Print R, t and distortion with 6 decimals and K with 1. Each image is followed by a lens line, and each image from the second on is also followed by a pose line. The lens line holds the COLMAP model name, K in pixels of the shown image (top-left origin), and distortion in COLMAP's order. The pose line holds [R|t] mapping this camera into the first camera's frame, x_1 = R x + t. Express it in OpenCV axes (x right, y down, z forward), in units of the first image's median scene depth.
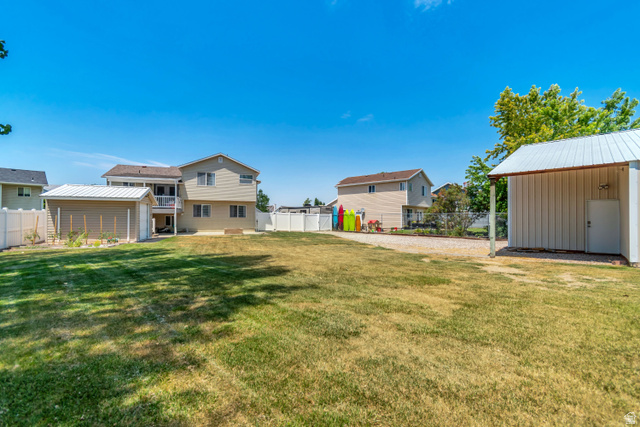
lens RADIAL K [[289.5, 0, 315.7], [0, 289.5, 217.8], [0, 0, 1]] dist [-0.003885, 0.001084]
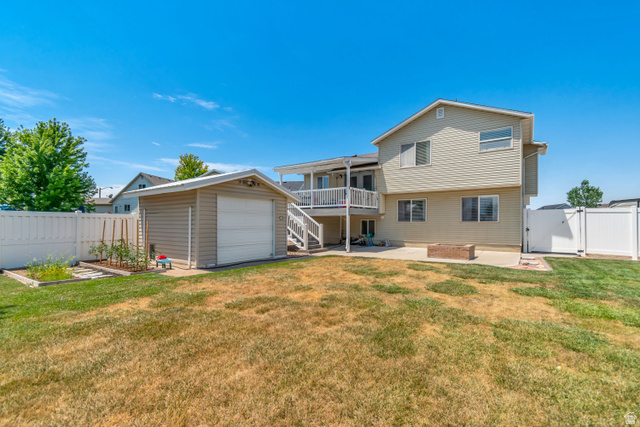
lens RADIAL K [[289.5, 0, 318.0], [0, 289.5, 221.2], [0, 0, 1]] dist [-0.003885, 0.001084]
pose [[0.598728, -0.011741, -0.800866, -0.040410], [0.002835, 0.999917, -0.012540, 0.003812], [0.800947, 0.005238, 0.598712, 0.500400]]
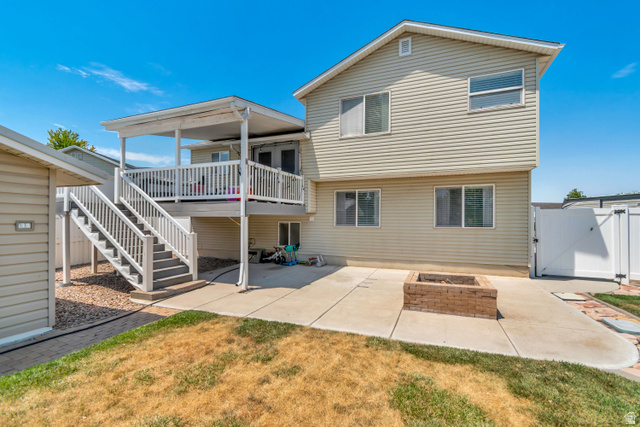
lens RADIAL K [[289.5, 0, 318.0], [0, 289.5, 217.2], [0, 0, 1]] dist [-0.003885, 0.001084]
pose [[0.755577, -0.005615, -0.655036, -0.190865], [0.002336, 0.999980, -0.005878, -0.010178], [0.655056, 0.002911, 0.755575, 0.689581]]
